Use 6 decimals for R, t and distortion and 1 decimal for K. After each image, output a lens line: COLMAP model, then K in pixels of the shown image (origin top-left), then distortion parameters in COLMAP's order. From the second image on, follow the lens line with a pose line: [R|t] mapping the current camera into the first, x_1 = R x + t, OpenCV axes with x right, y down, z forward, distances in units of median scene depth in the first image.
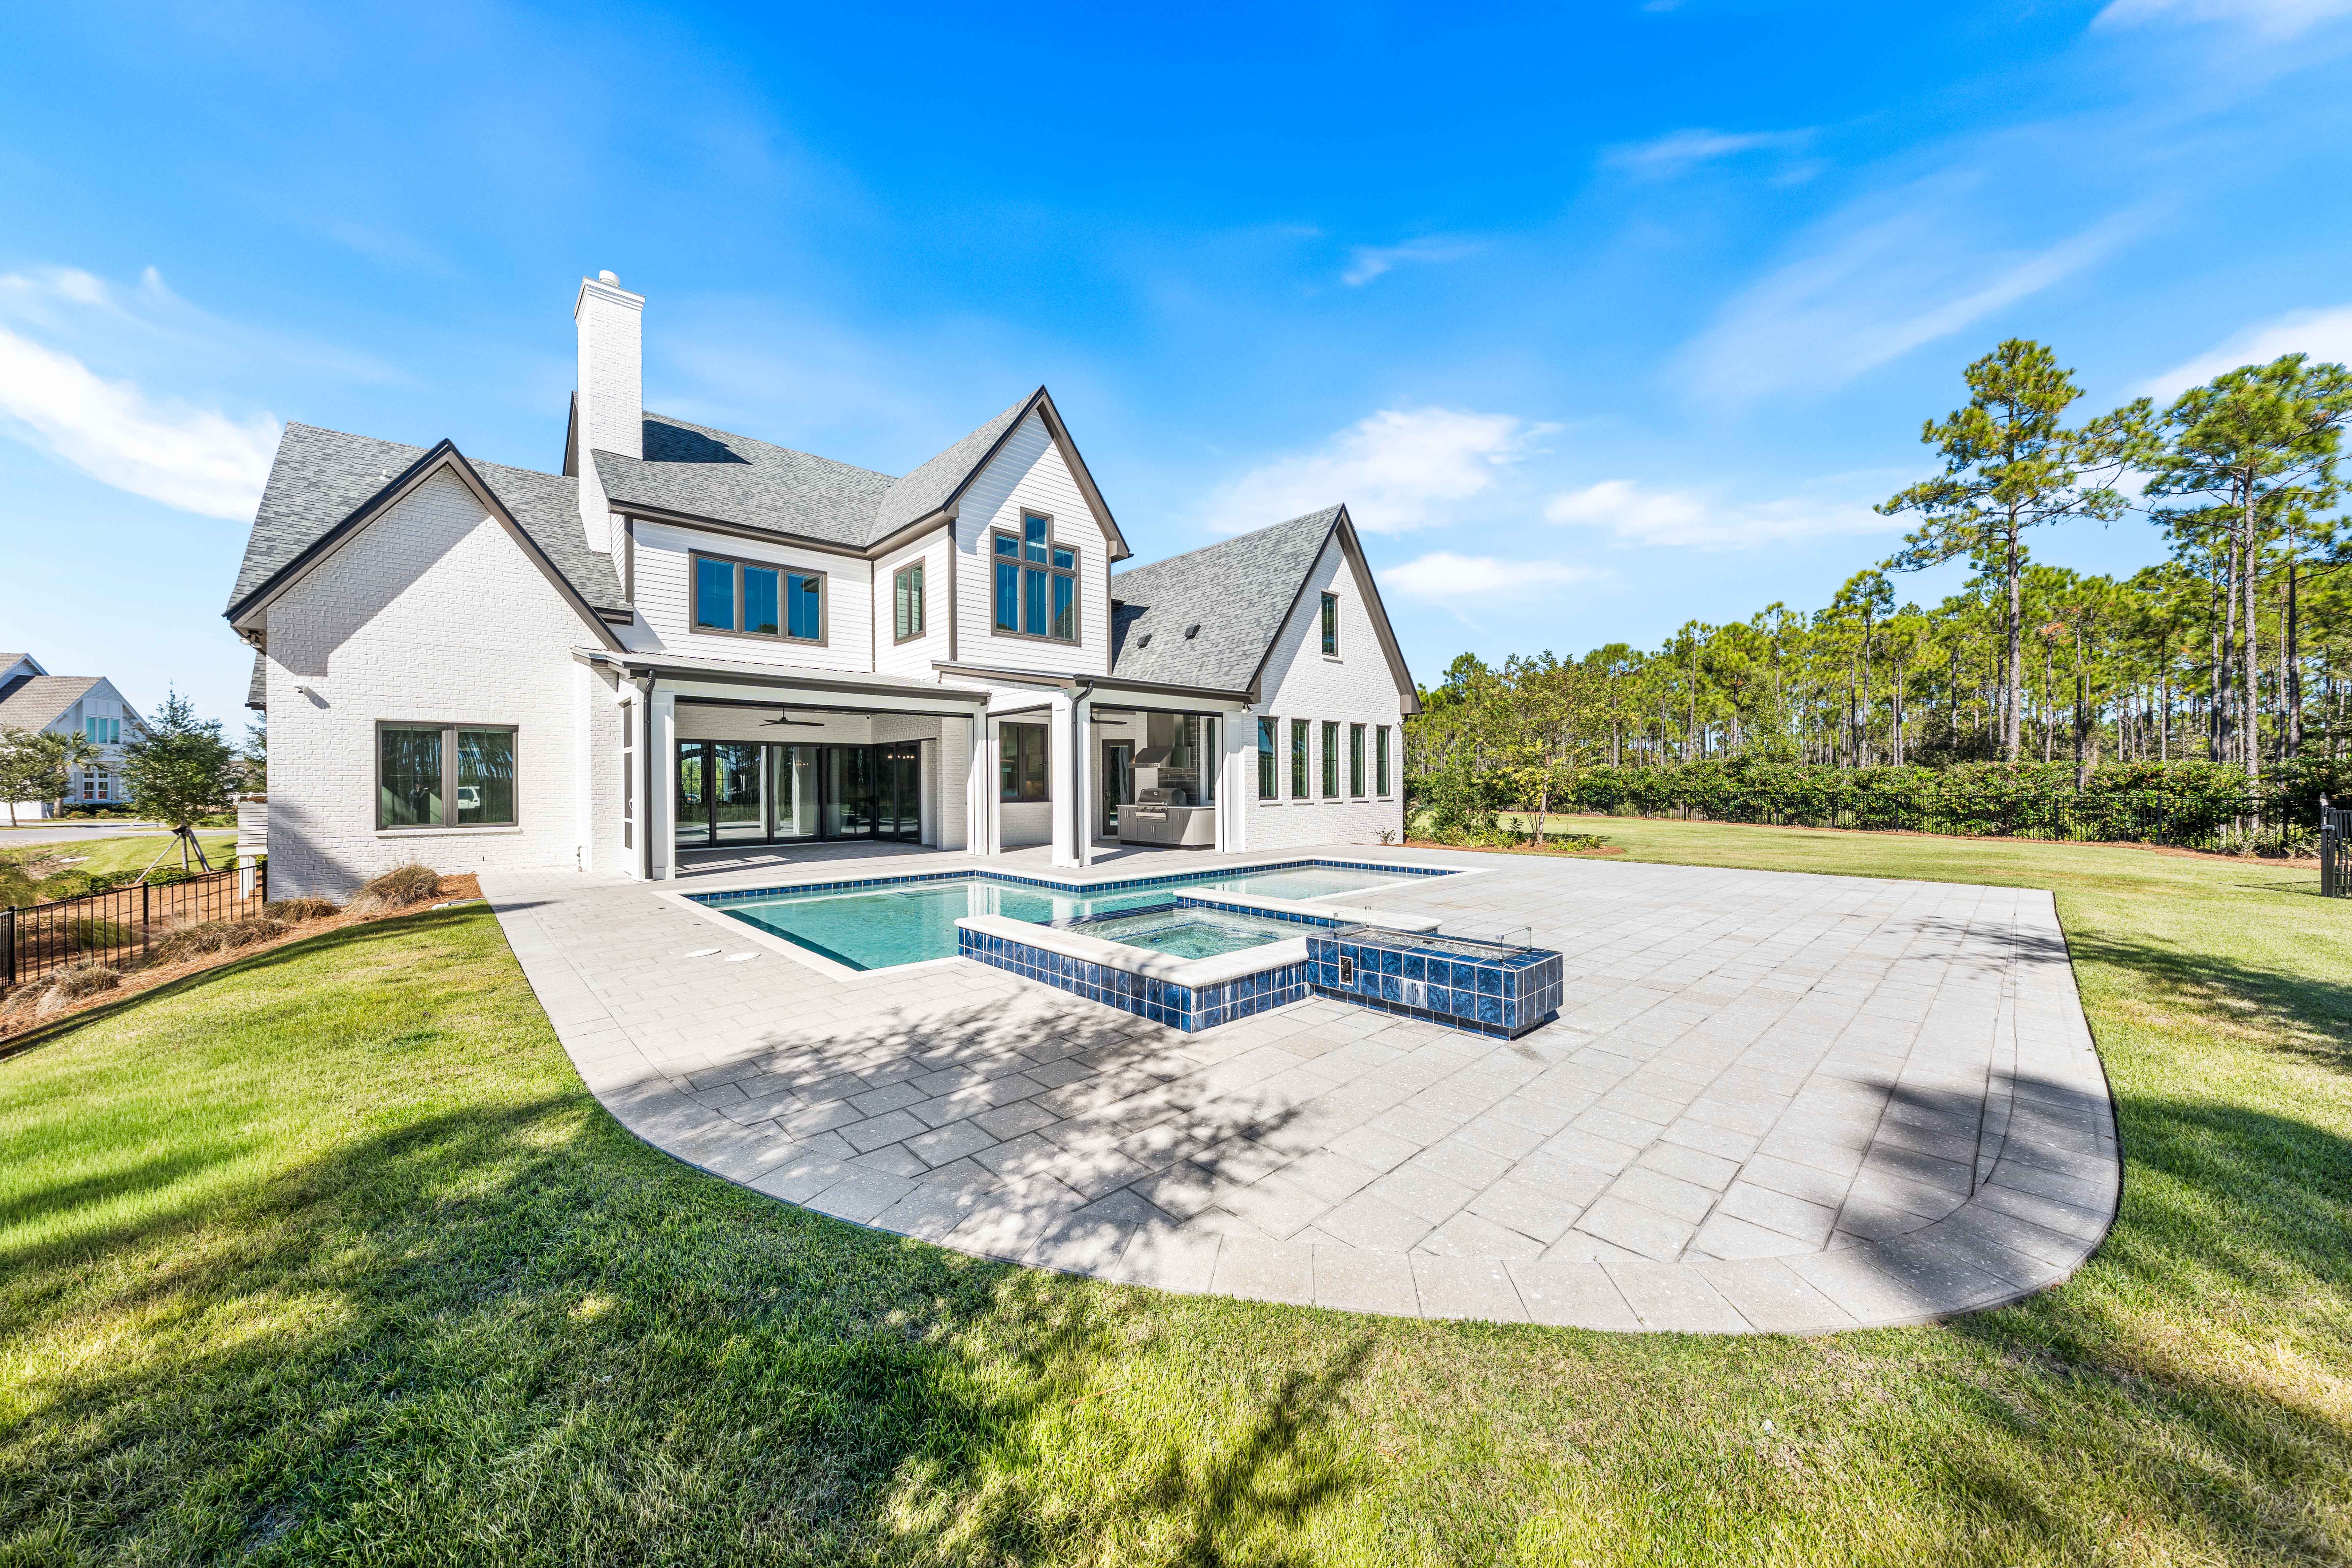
lens RADIAL K [[799.5, 0, 1184.7], [0, 799.5, 777.0], [0, 0, 1]] dist [0.001203, -0.000035]
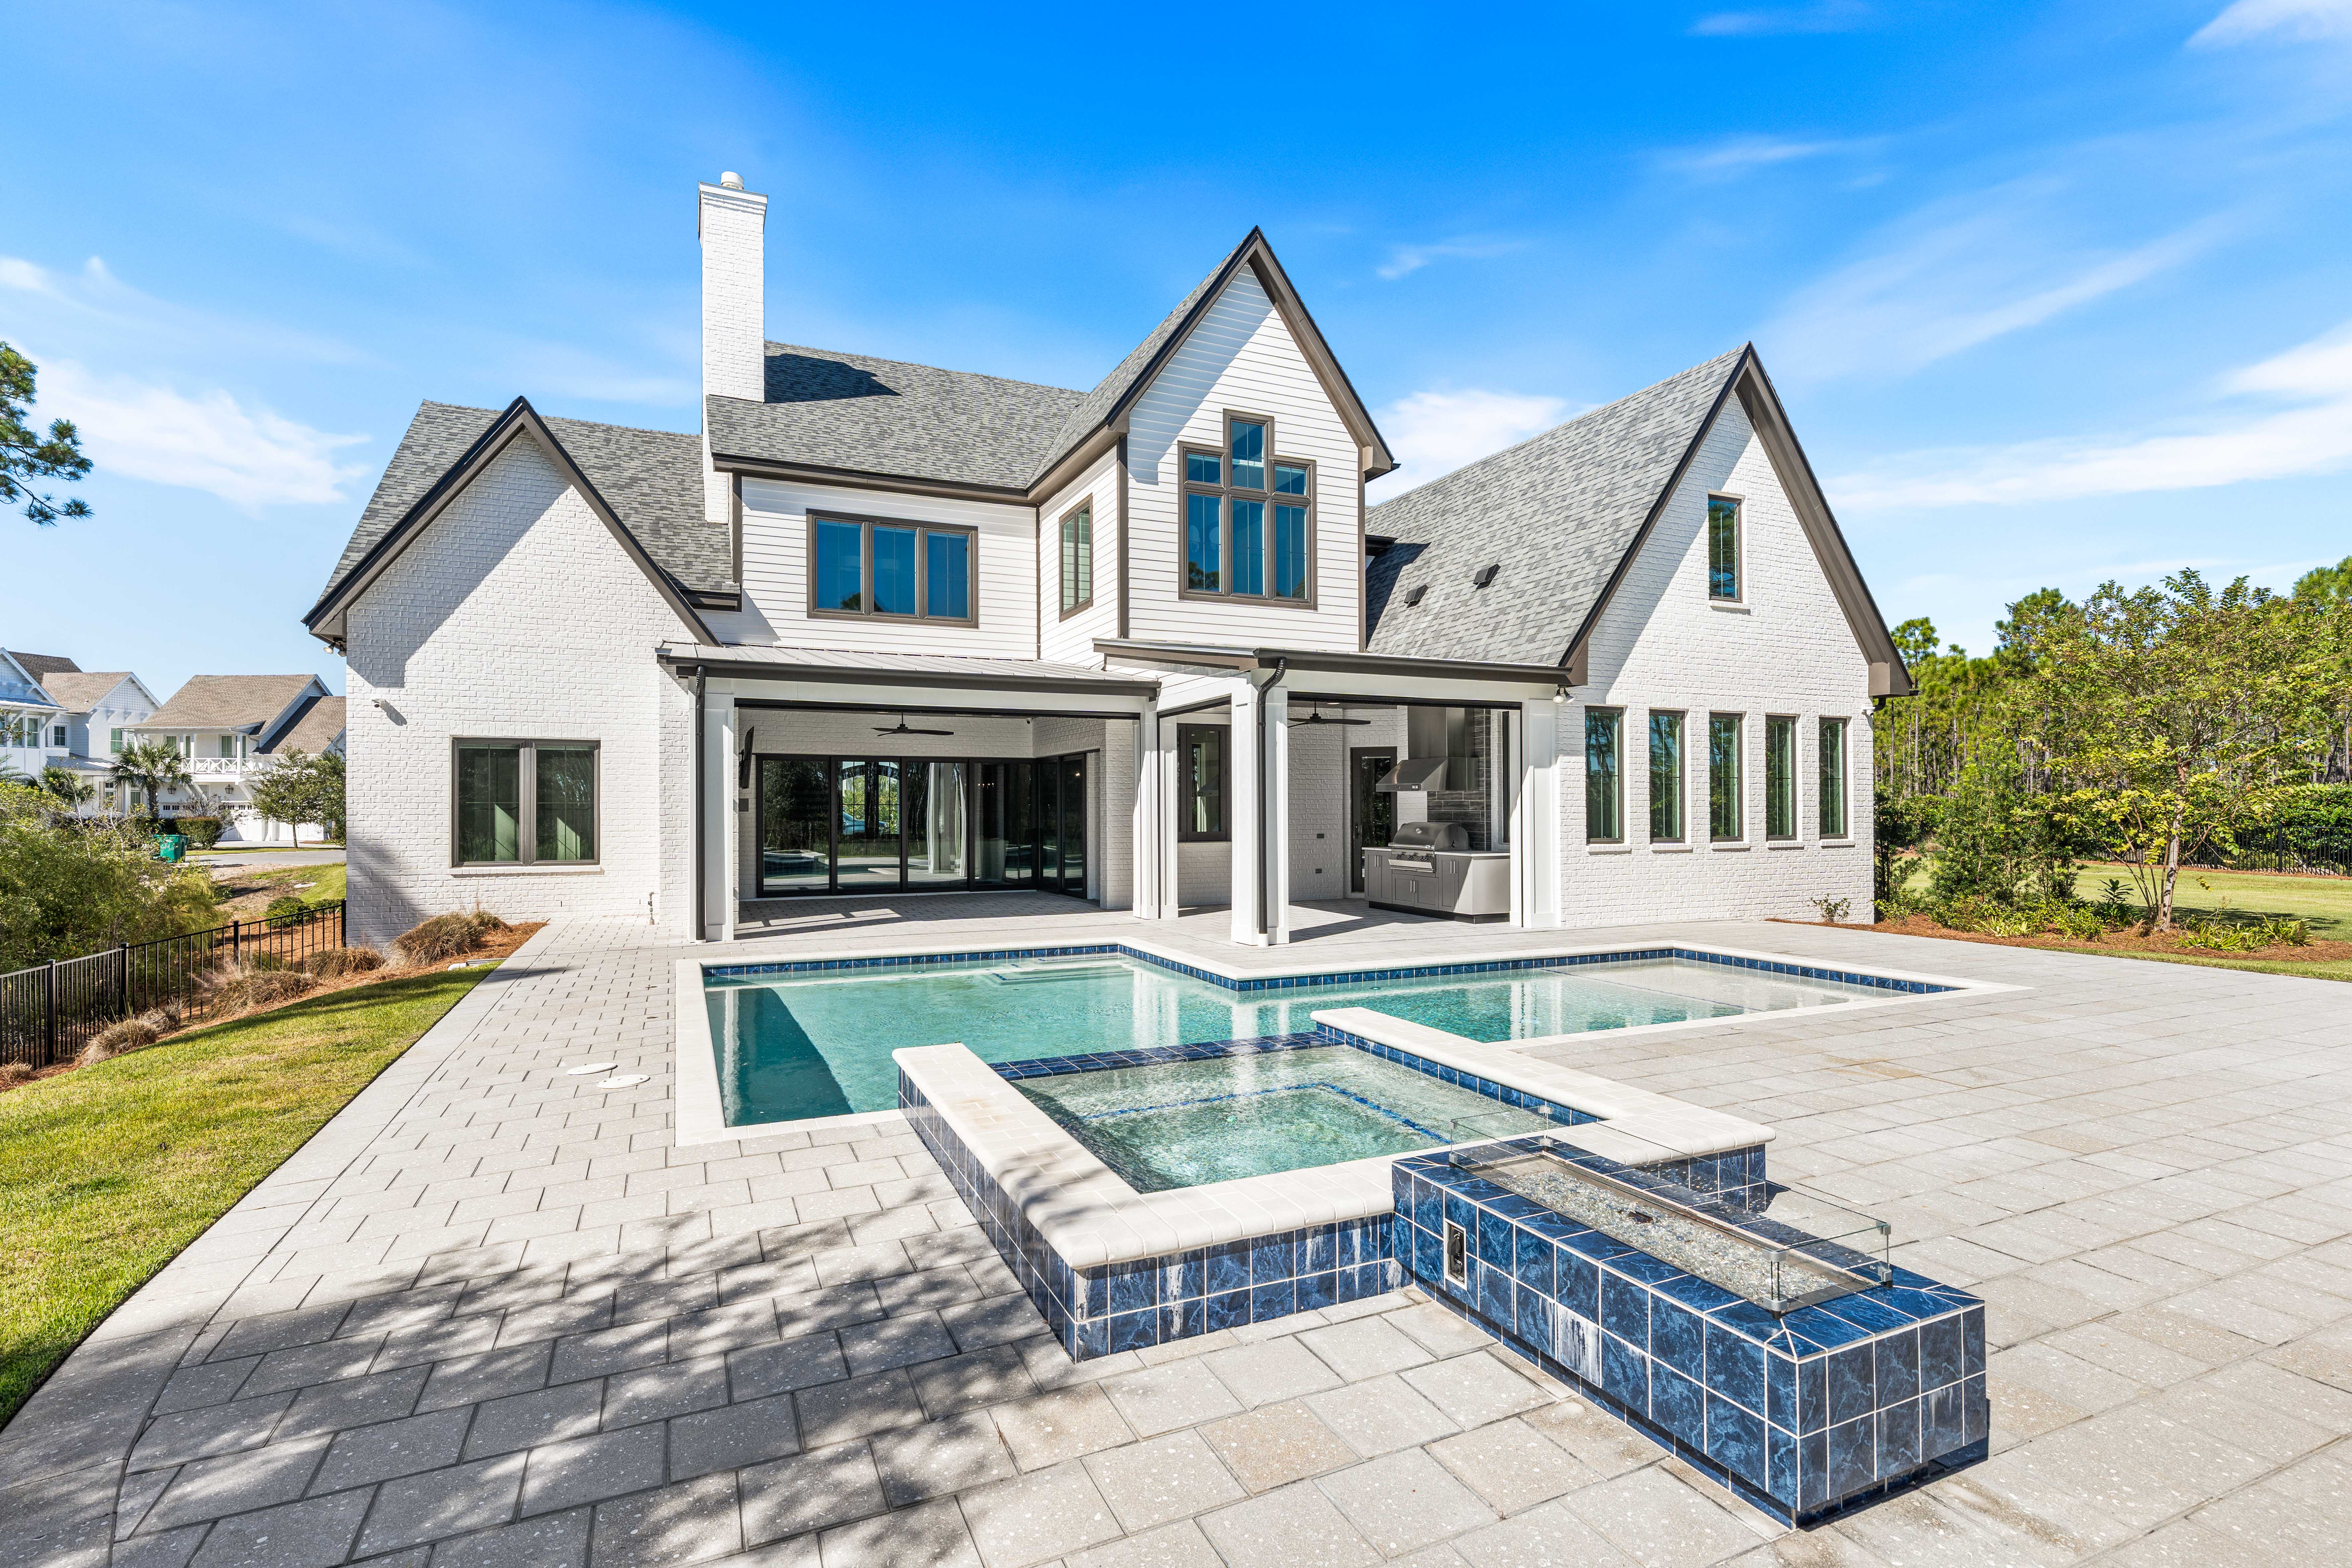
lens RADIAL K [[1111.6, 0, 1184.4], [0, 1111.6, 794.1], [0, 0, 1]] dist [0.003977, -0.001009]
pose [[0.947027, 0.000333, -0.321152, 0.078587], [-0.001437, 0.999994, -0.003201, -0.006534], [0.321149, 0.003493, 0.947022, 0.102881]]
